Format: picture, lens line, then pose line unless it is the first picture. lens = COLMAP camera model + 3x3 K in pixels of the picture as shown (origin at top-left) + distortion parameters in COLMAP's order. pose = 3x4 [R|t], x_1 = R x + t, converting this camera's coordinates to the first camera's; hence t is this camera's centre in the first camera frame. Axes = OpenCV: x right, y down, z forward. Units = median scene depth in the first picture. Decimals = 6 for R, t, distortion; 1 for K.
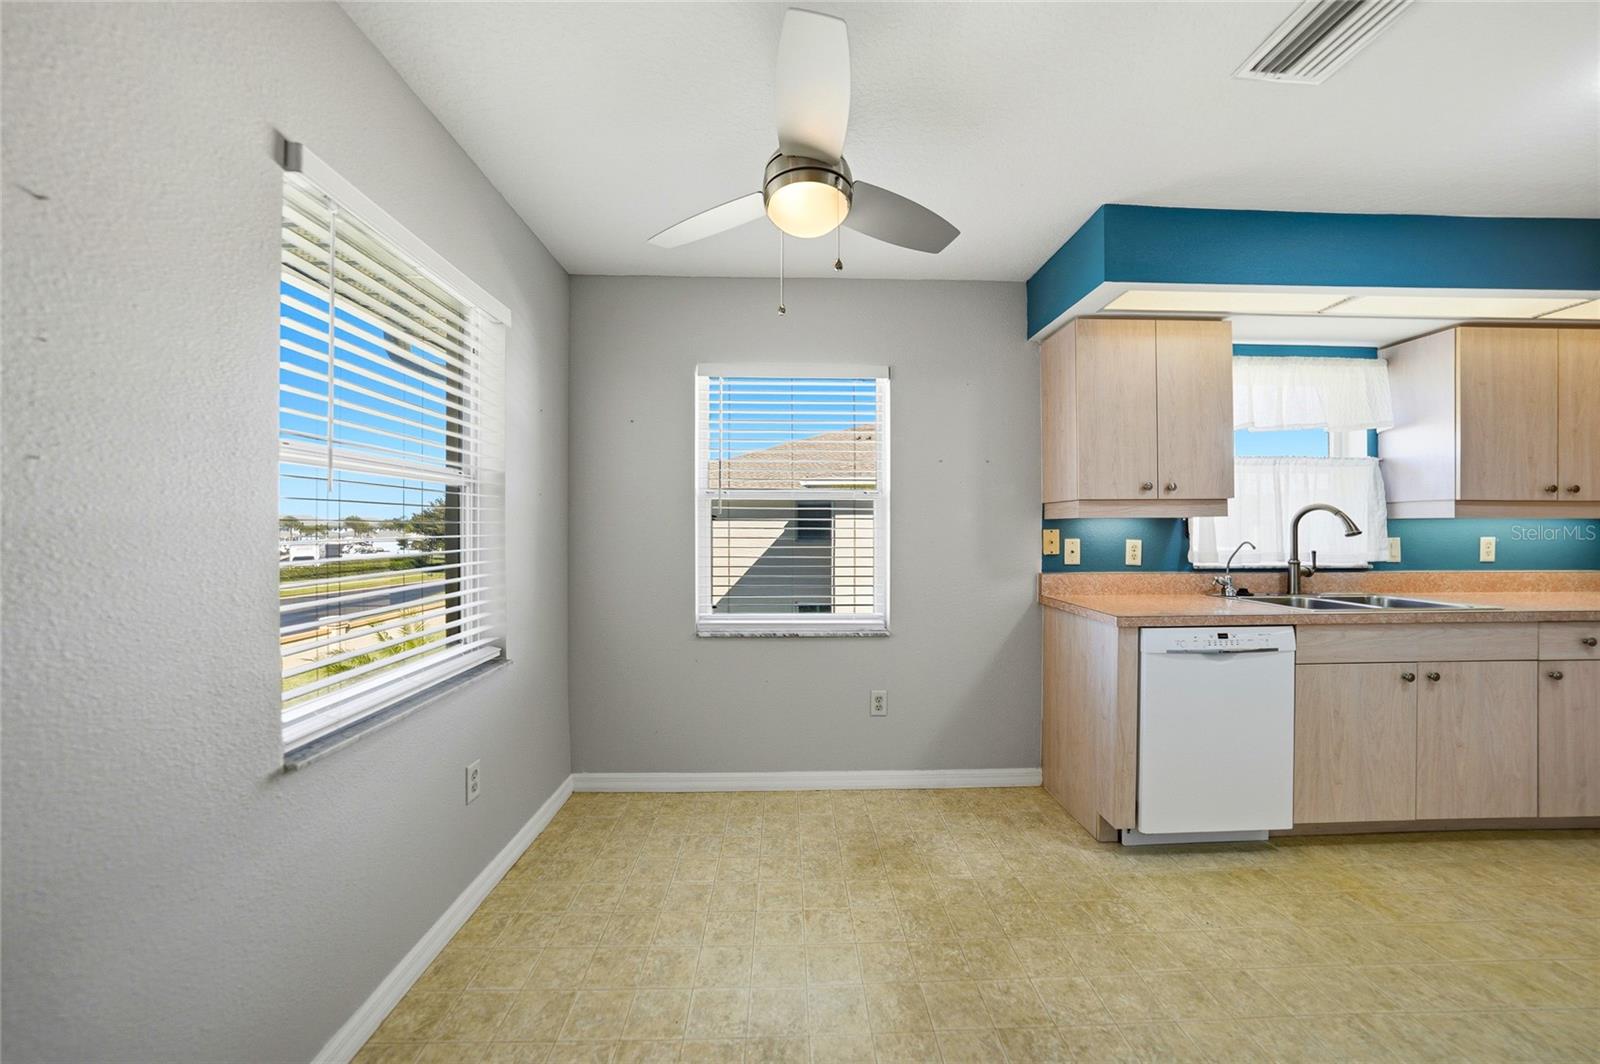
lens RADIAL K [[559.7, 0, 803.9], [0, 559.7, 533.2], [0, 0, 1]] dist [-0.024011, 0.005724]
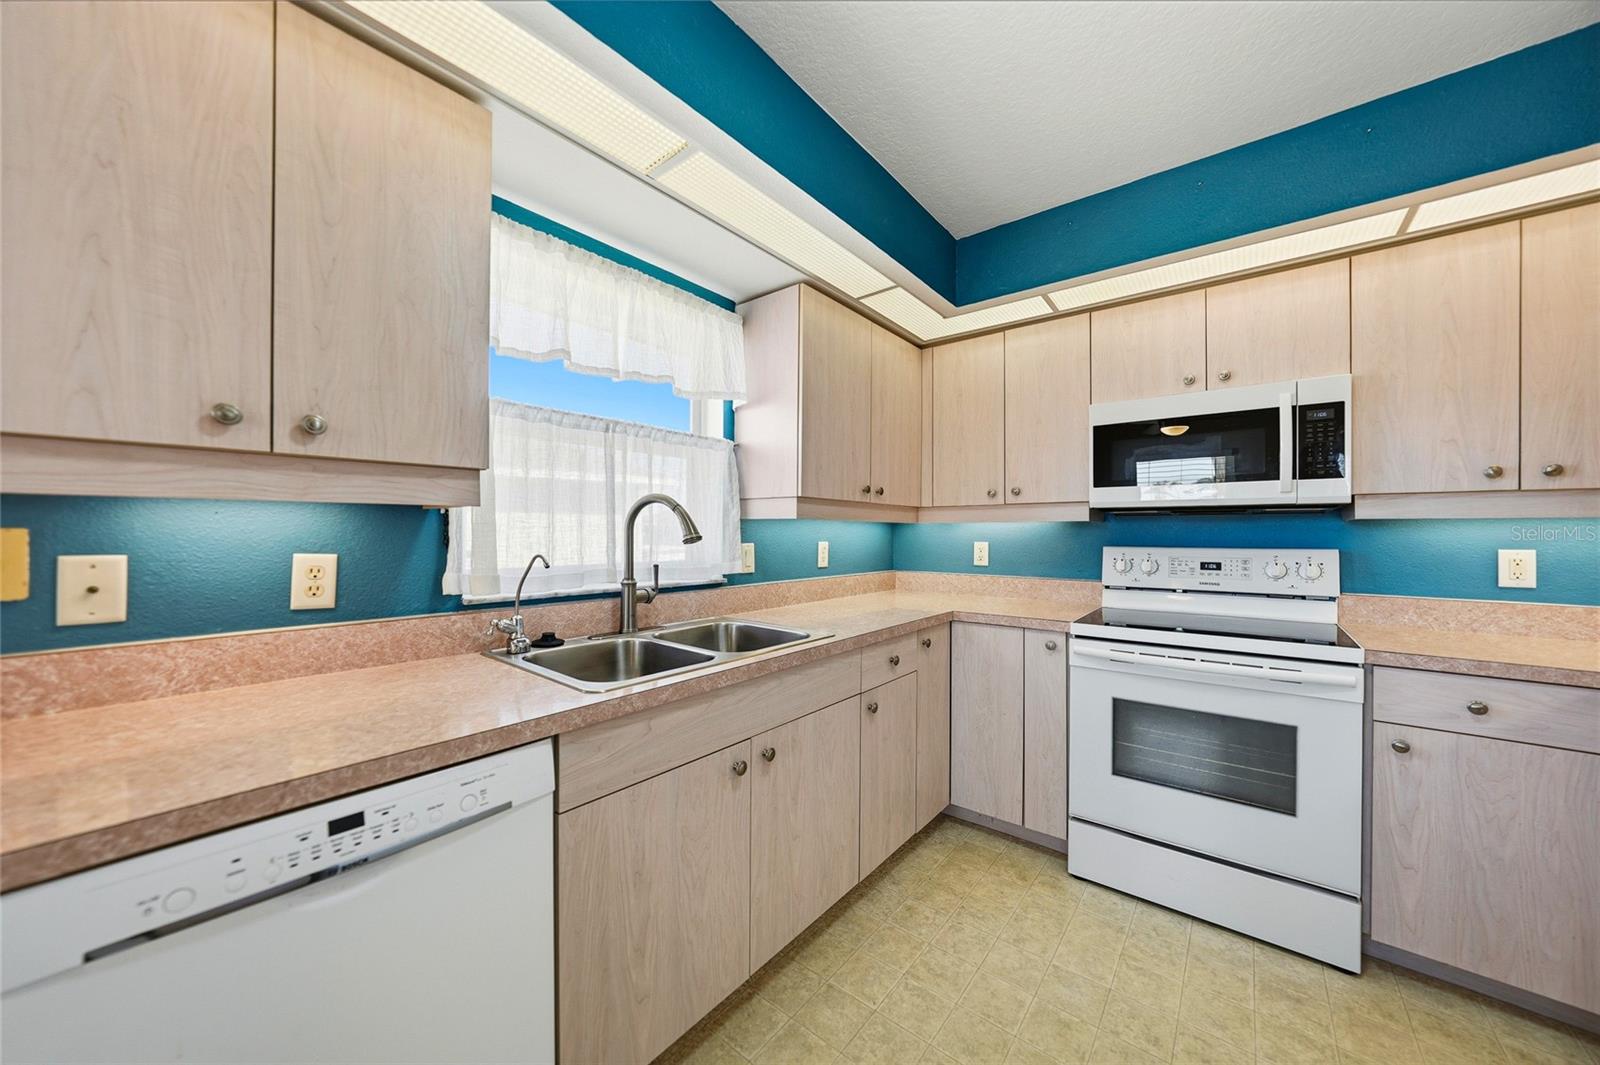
lens RADIAL K [[559.7, 0, 808.5], [0, 559.7, 533.0], [0, 0, 1]] dist [-0.024011, 0.005724]
pose [[0.650353, 0.004202, 0.759621, 0.575766], [-0.003539, 0.999991, -0.002502, -0.005212], [-0.759624, -0.001061, 0.650361, 0.450778]]
